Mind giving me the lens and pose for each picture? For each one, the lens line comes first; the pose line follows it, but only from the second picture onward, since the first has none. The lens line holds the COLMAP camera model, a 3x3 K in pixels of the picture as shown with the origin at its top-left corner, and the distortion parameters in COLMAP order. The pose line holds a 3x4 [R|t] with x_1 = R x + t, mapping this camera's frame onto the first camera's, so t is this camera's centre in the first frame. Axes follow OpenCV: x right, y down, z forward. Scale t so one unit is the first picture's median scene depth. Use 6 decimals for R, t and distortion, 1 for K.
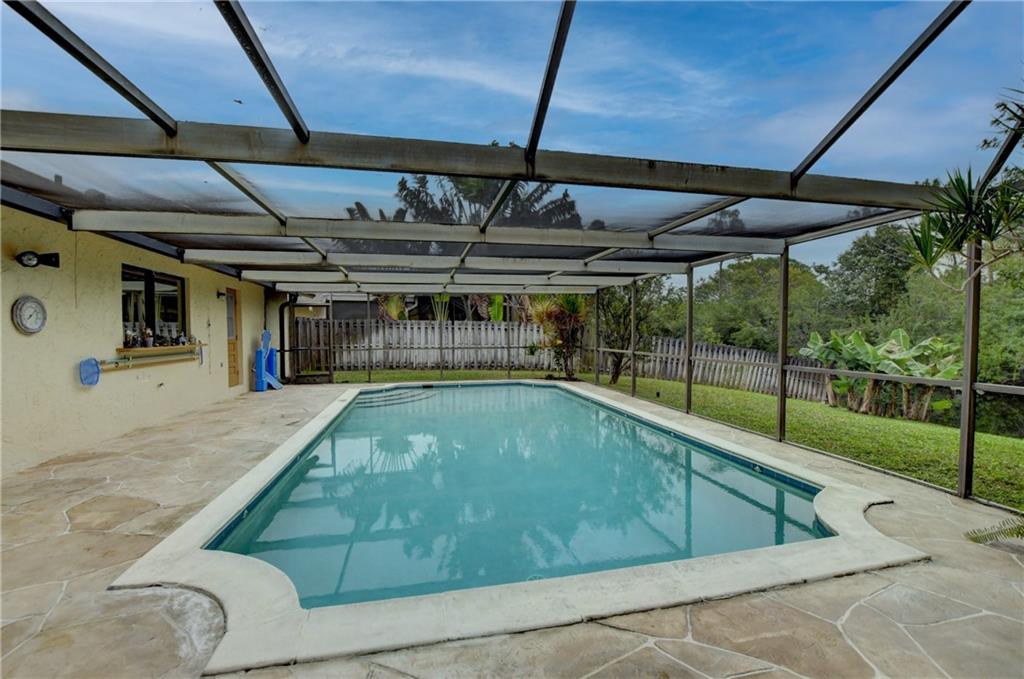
lens RADIAL K [[450.7, 0, 511.2], [0, 450.7, 342.1], [0, 0, 1]] dist [-0.029508, 0.001121]
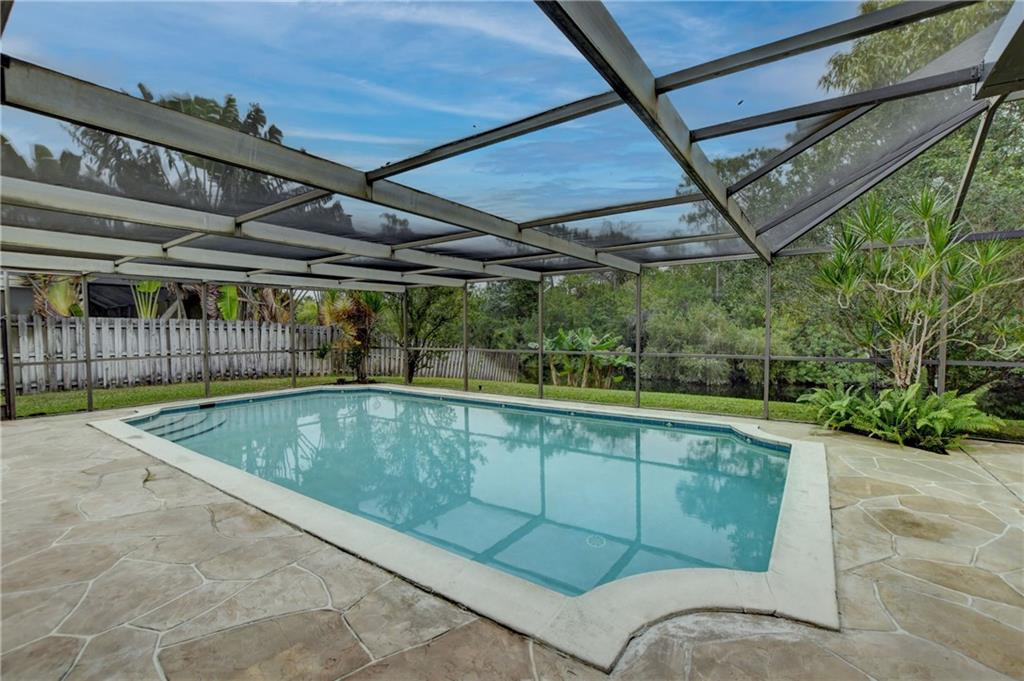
lens RADIAL K [[450.7, 0, 511.2], [0, 450.7, 343.1], [0, 0, 1]] dist [-0.029508, 0.001121]
pose [[0.735390, -0.024447, 0.677203, -0.211355], [0.023737, 0.999665, 0.010311, -0.001028], [-0.677228, 0.008493, 0.735724, 0.075392]]
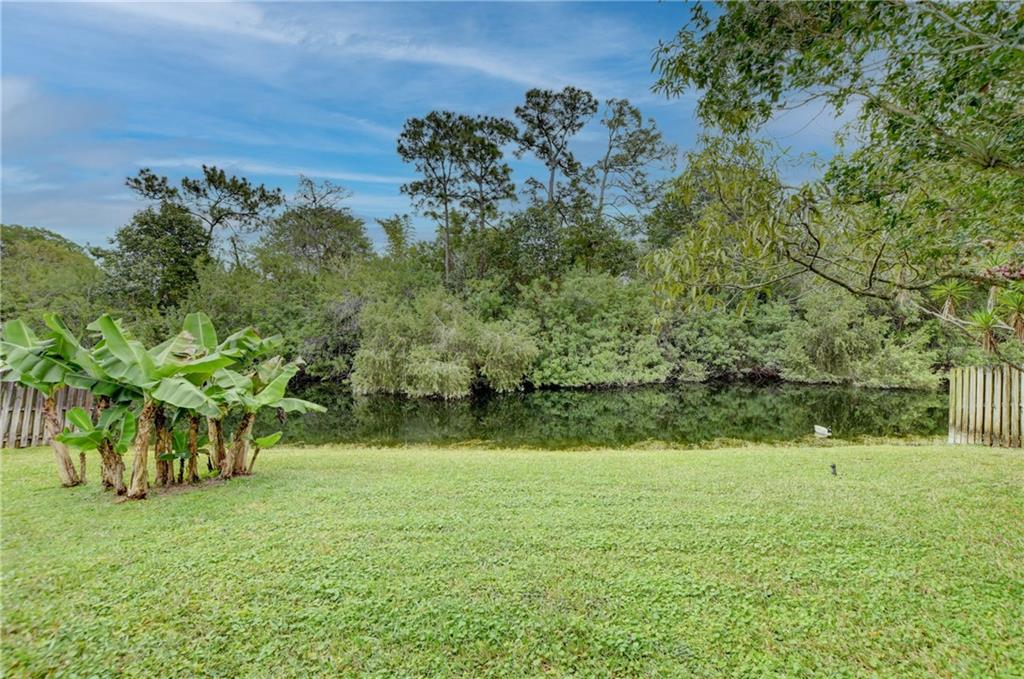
lens RADIAL K [[450.7, 0, 511.2], [0, 450.7, 342.1], [0, 0, 1]] dist [-0.029508, 0.001121]
pose [[0.221966, -0.039553, 0.974252, 0.307057], [0.034376, 0.998873, 0.032720, 0.001154], [-0.974448, 0.026228, 0.223076, 0.355370]]
